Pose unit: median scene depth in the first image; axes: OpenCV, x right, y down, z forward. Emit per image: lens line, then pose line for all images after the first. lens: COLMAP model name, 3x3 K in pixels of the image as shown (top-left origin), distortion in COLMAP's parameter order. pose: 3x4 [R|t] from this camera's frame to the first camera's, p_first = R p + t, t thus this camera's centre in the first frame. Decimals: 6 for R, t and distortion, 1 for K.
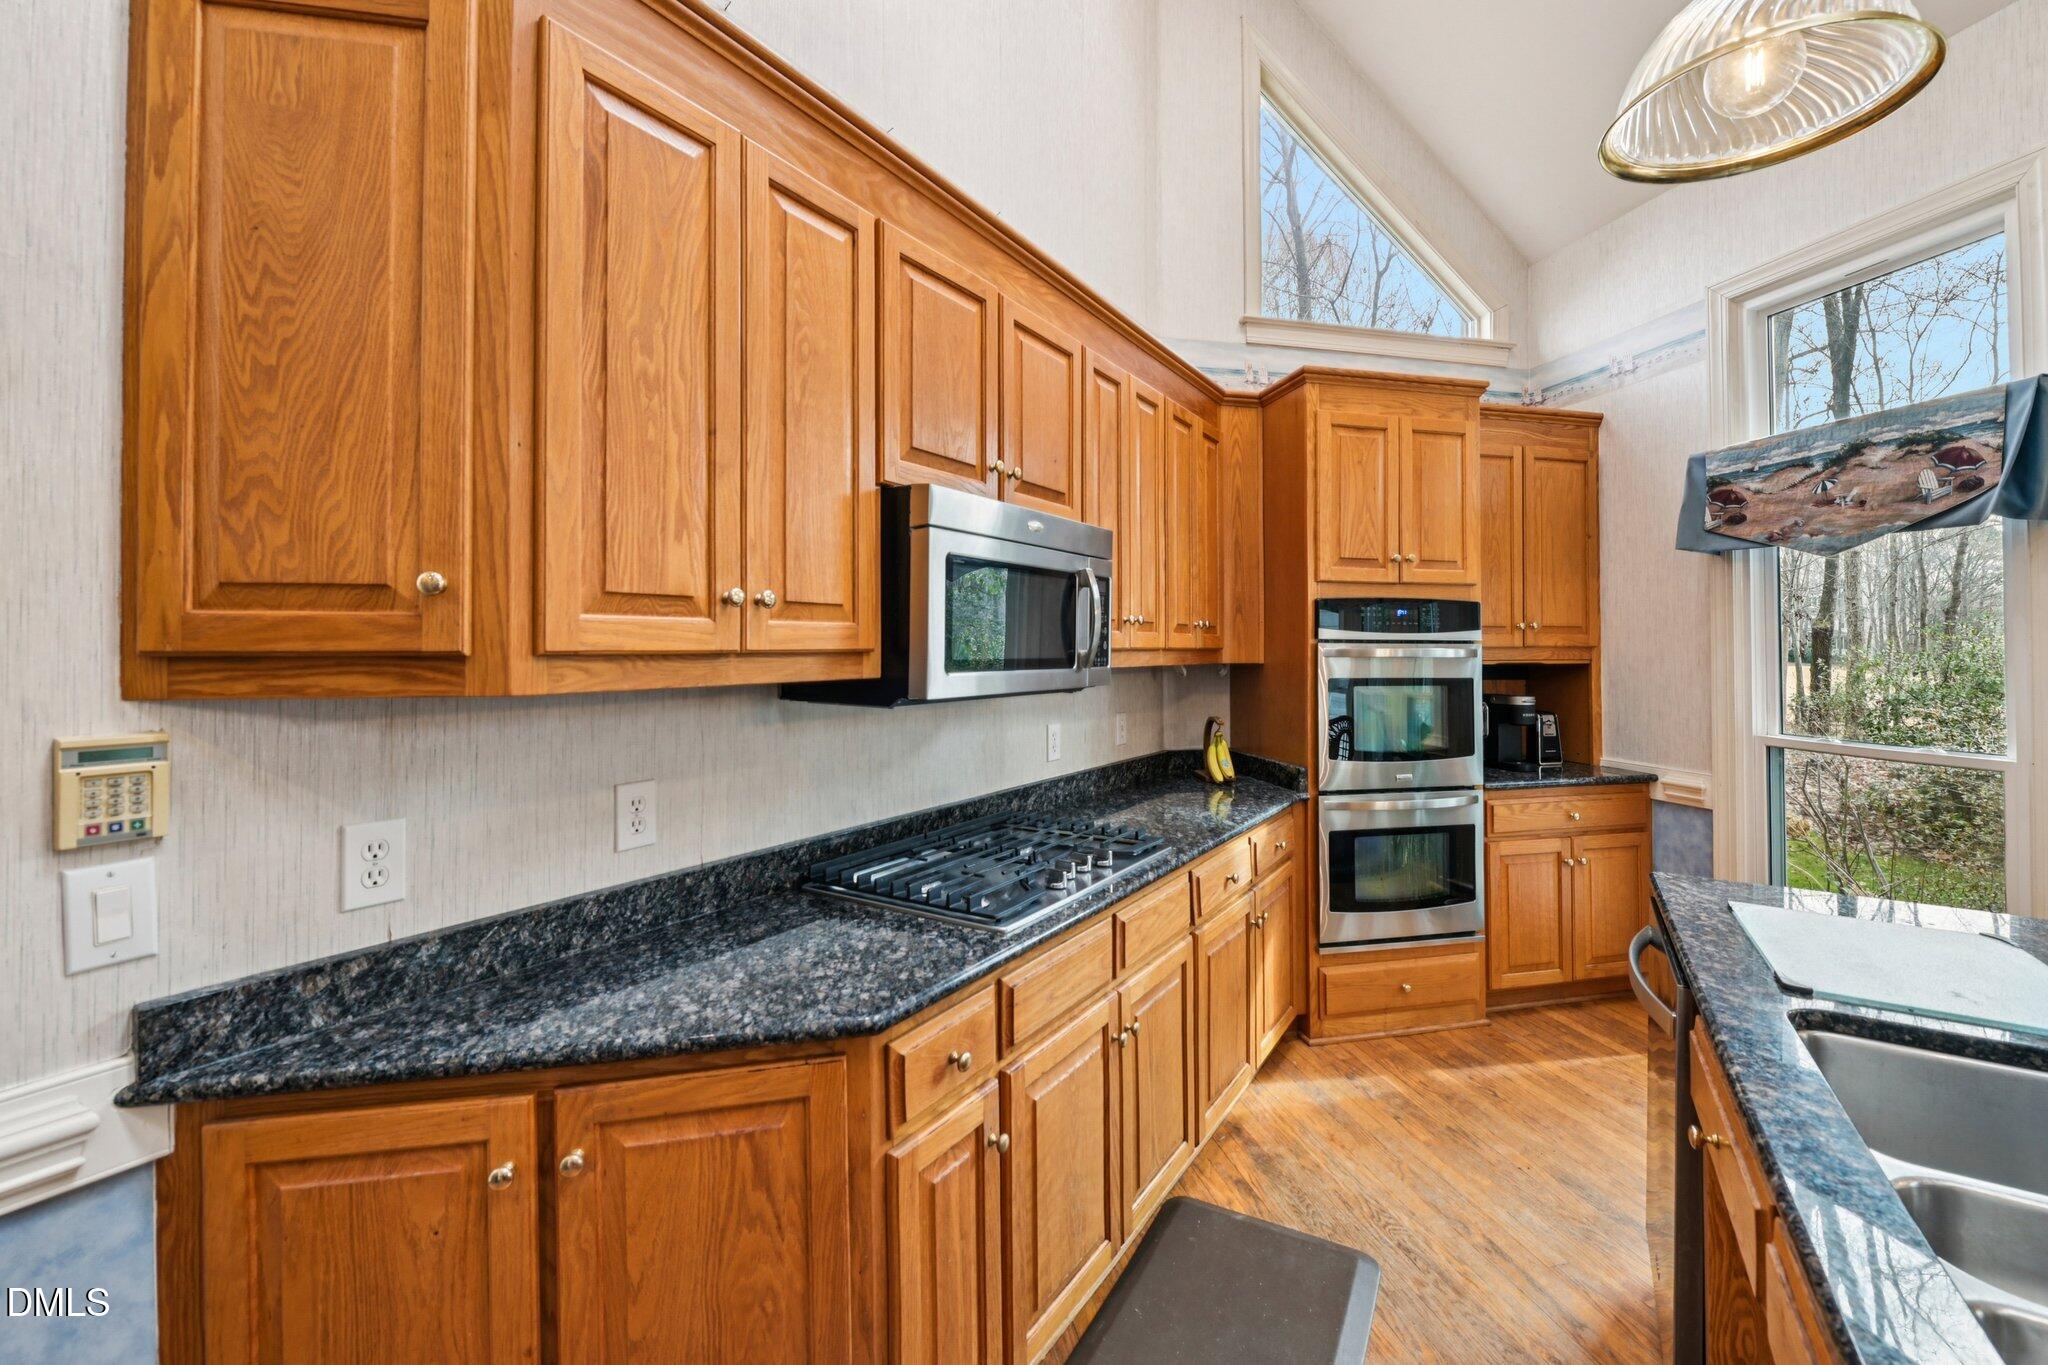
lens RADIAL K [[848.7, 0, 1031.2], [0, 848.7, 657.7], [0, 0, 1]] dist [-0.011671, -0.000633]
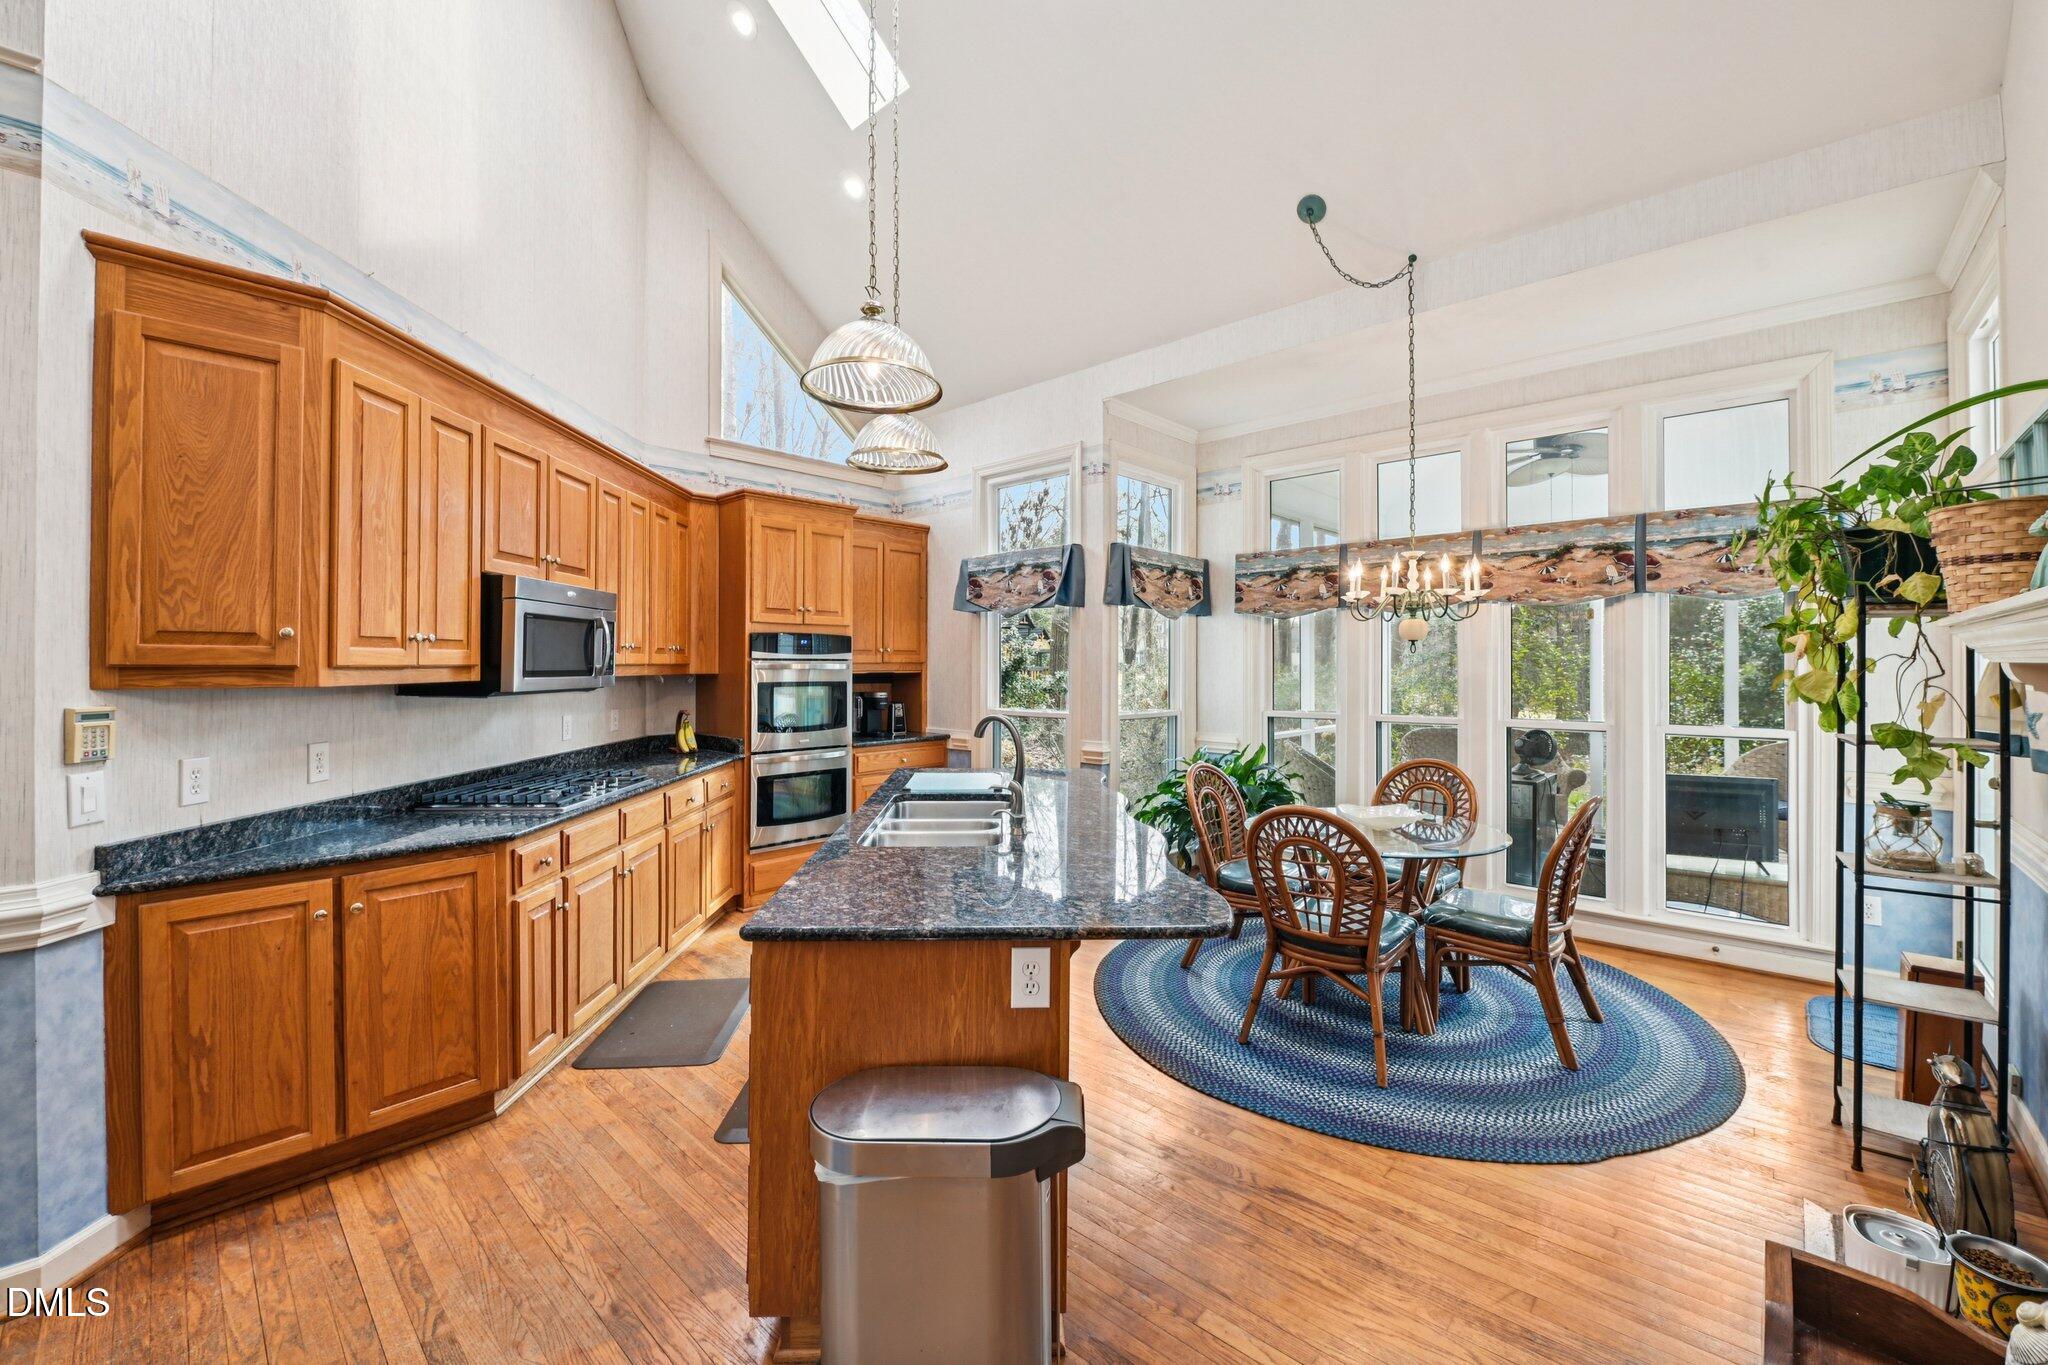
lens RADIAL K [[822.1, 0, 1026.5], [0, 822.1, 662.5], [0, 0, 1]] dist [-0.037923, -0.000033]
pose [[0.827347, 0.004713, 0.561671, -0.222047], [0.001677, 0.999940, -0.010861, 0.007508], [-0.561688, 0.009928, 0.827289, -1.286265]]
